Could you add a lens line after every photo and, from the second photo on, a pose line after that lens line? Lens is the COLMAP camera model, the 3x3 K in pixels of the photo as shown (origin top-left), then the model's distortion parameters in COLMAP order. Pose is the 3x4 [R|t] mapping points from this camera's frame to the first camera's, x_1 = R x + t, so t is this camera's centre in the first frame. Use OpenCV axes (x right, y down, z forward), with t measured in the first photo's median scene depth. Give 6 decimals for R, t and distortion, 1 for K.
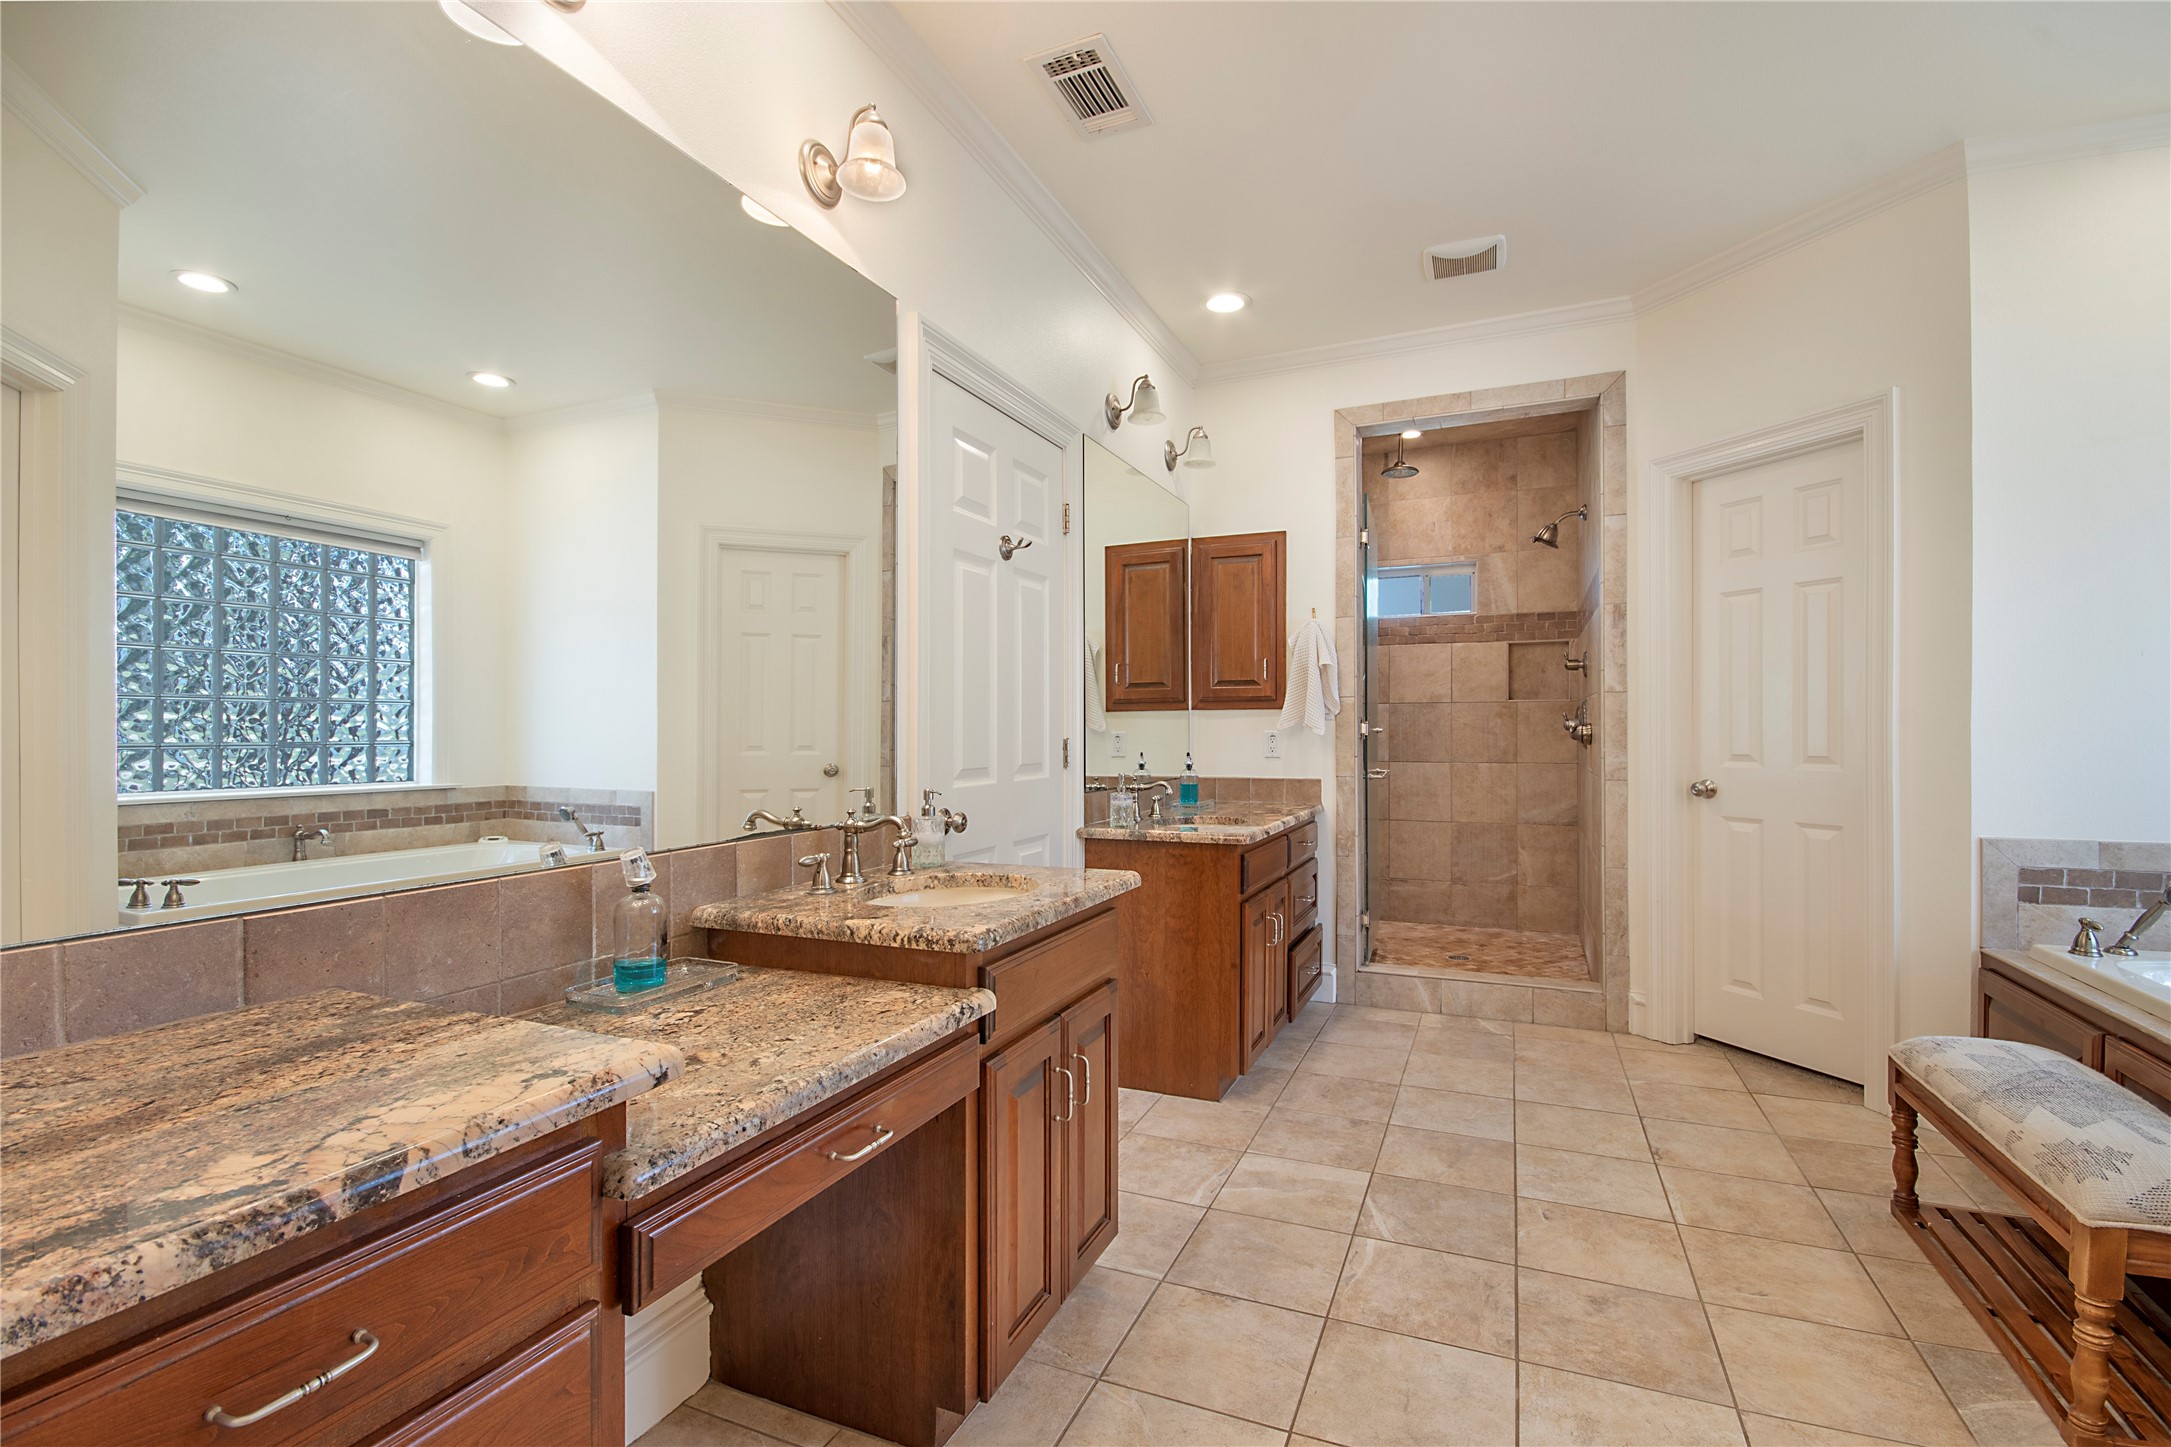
lens RADIAL K [[954.8, 0, 1117.5], [0, 954.8, 728.5], [0, 0, 1]] dist [0.000922, -0.007470]
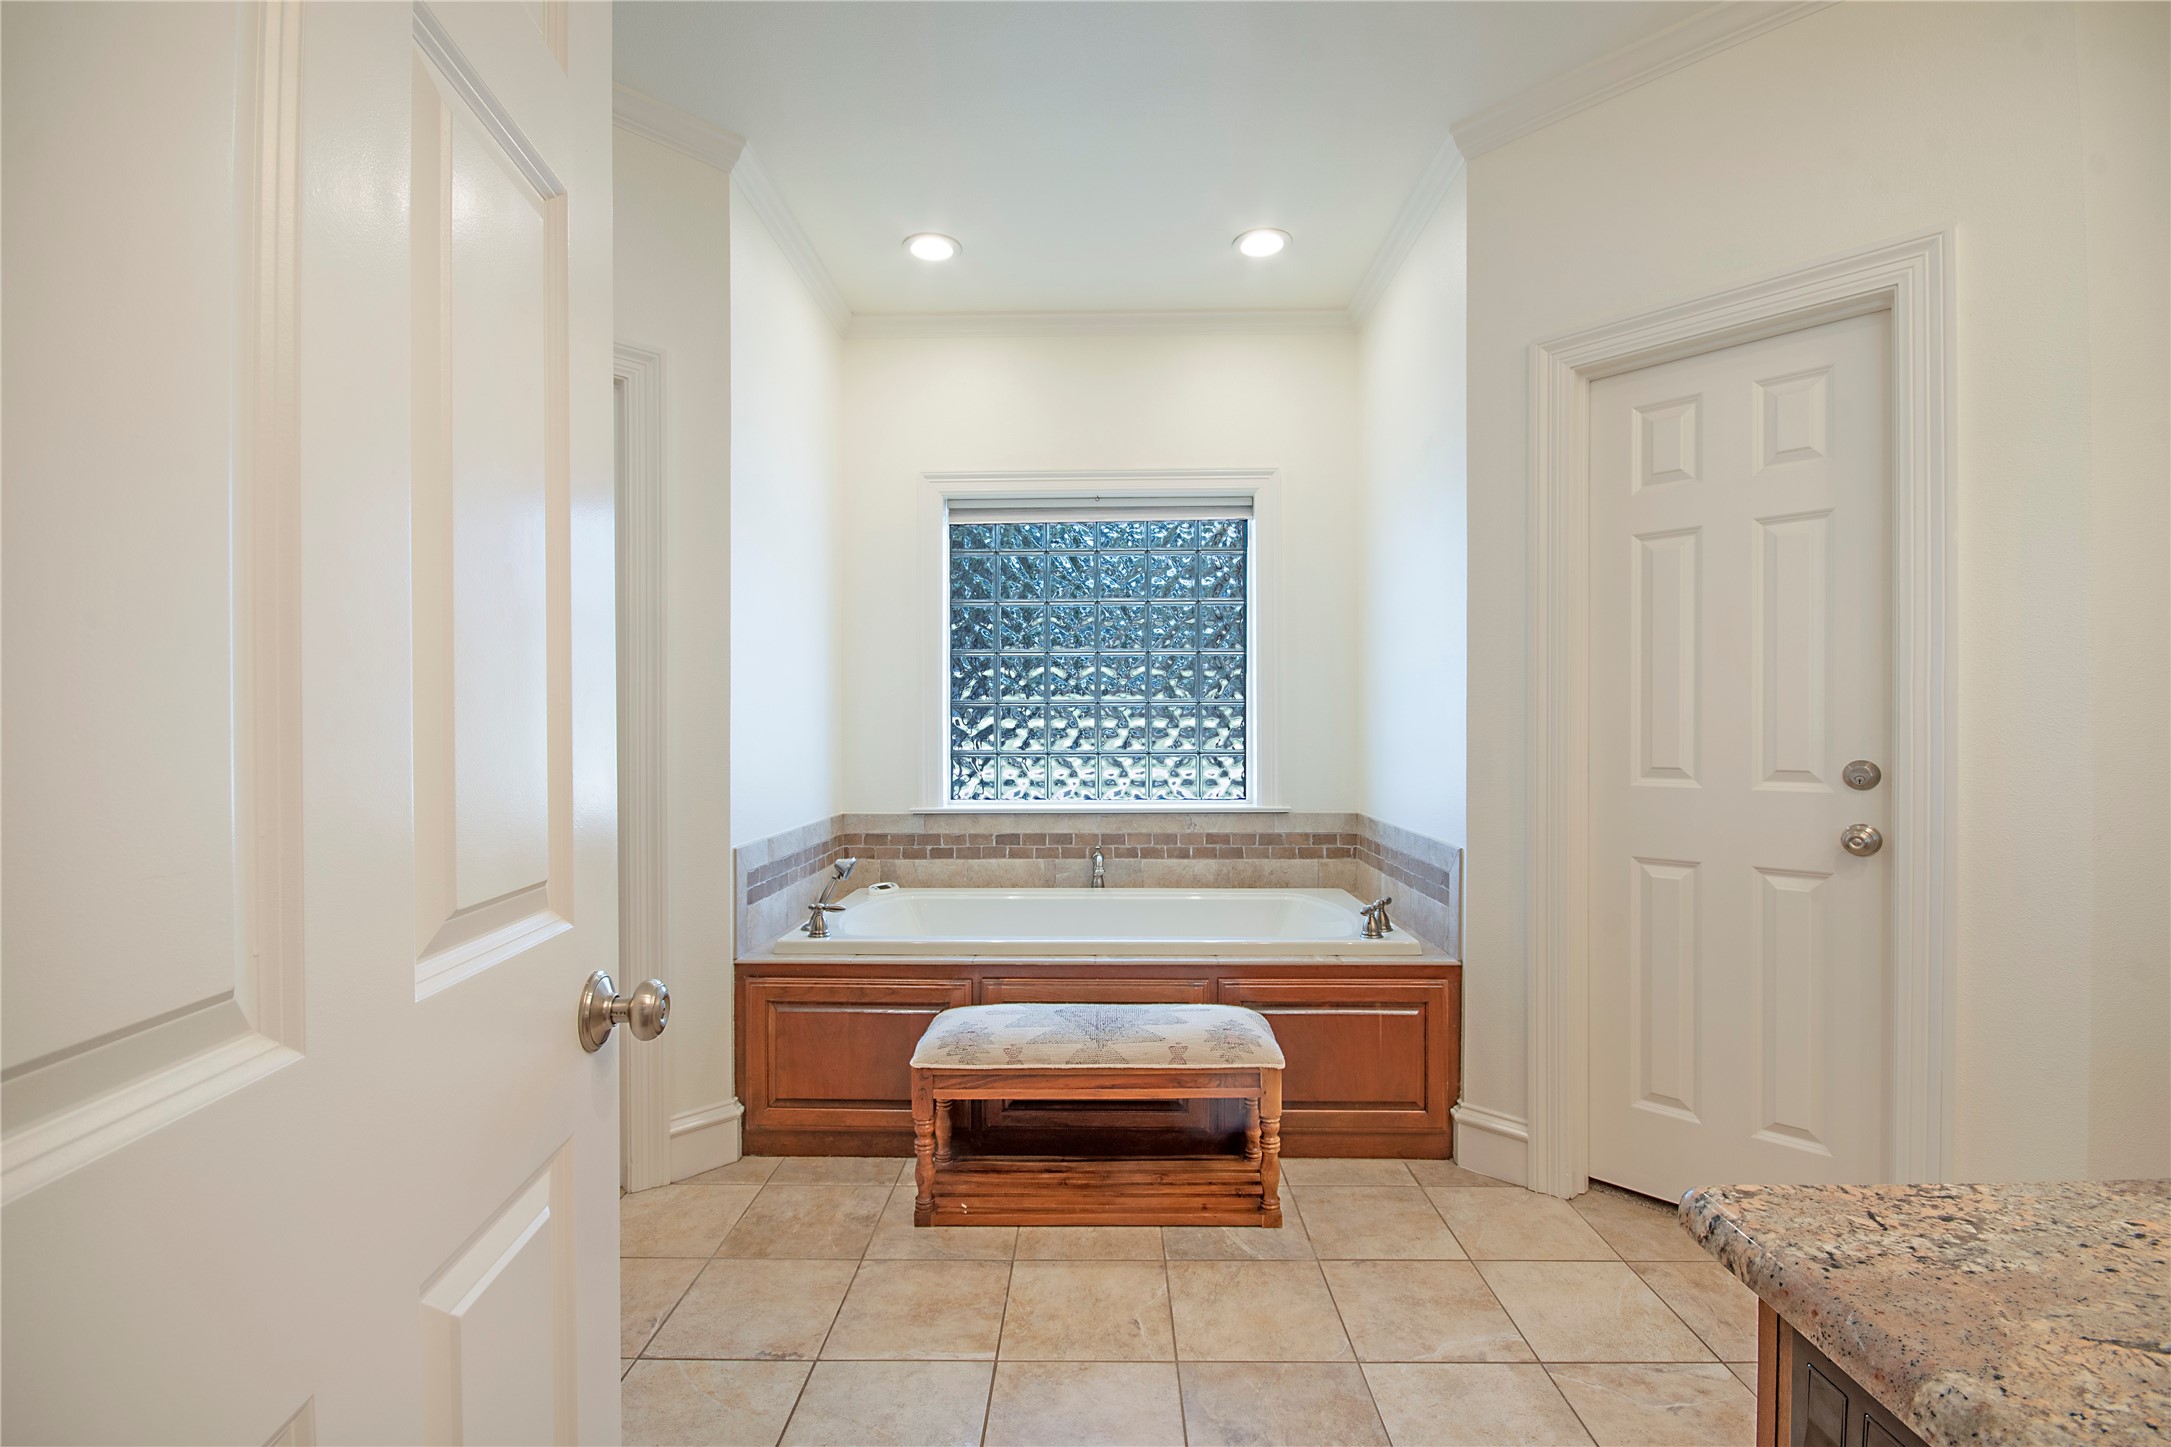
lens RADIAL K [[963.4, 0, 1102.2], [0, 963.4, 730.6], [0, 0, 1]] dist [-0.015032, -0.000154]
pose [[-0.369180, 0.005910, 0.929339, -0.115803], [0.001676, 0.999982, -0.005693, 0.000003], [-0.929356, -0.000544, -0.369183, 0.742620]]
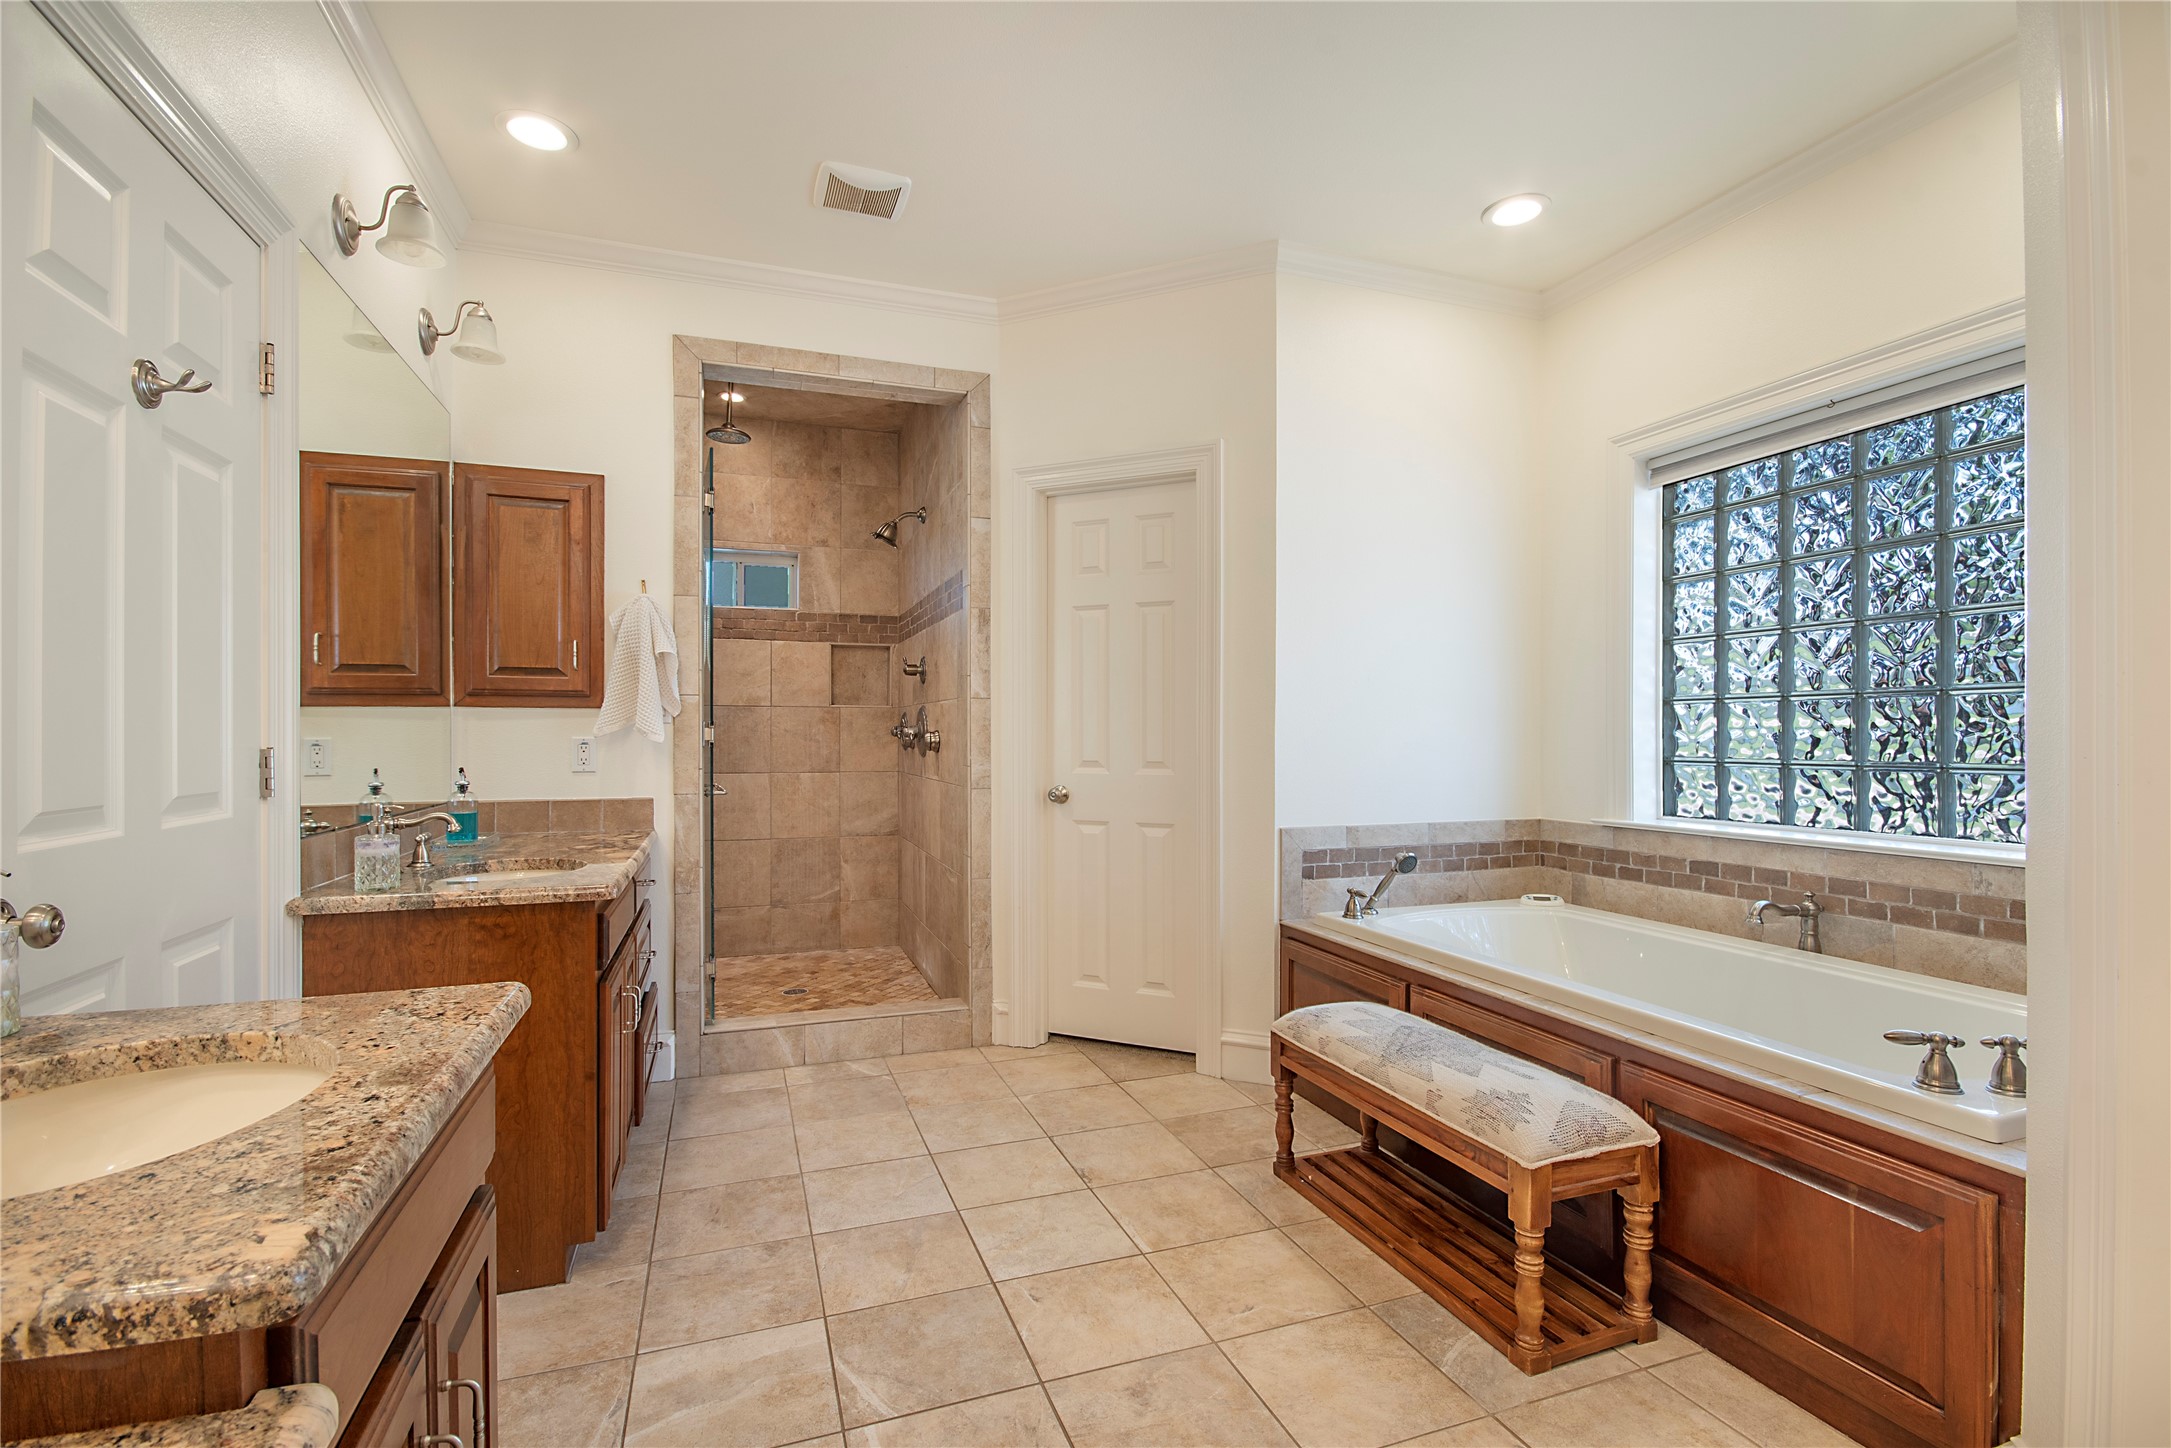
lens RADIAL K [[961.8, 0, 1071.9], [0, 961.8, 735.3], [0, 0, 1]] dist [0.005399, -0.003400]
pose [[0.742629, 0.005174, 0.669683, -0.070436], [-0.004448, 0.999986, -0.002794, 0.002009], [-0.669688, -0.000904, 0.742642, 0.203693]]
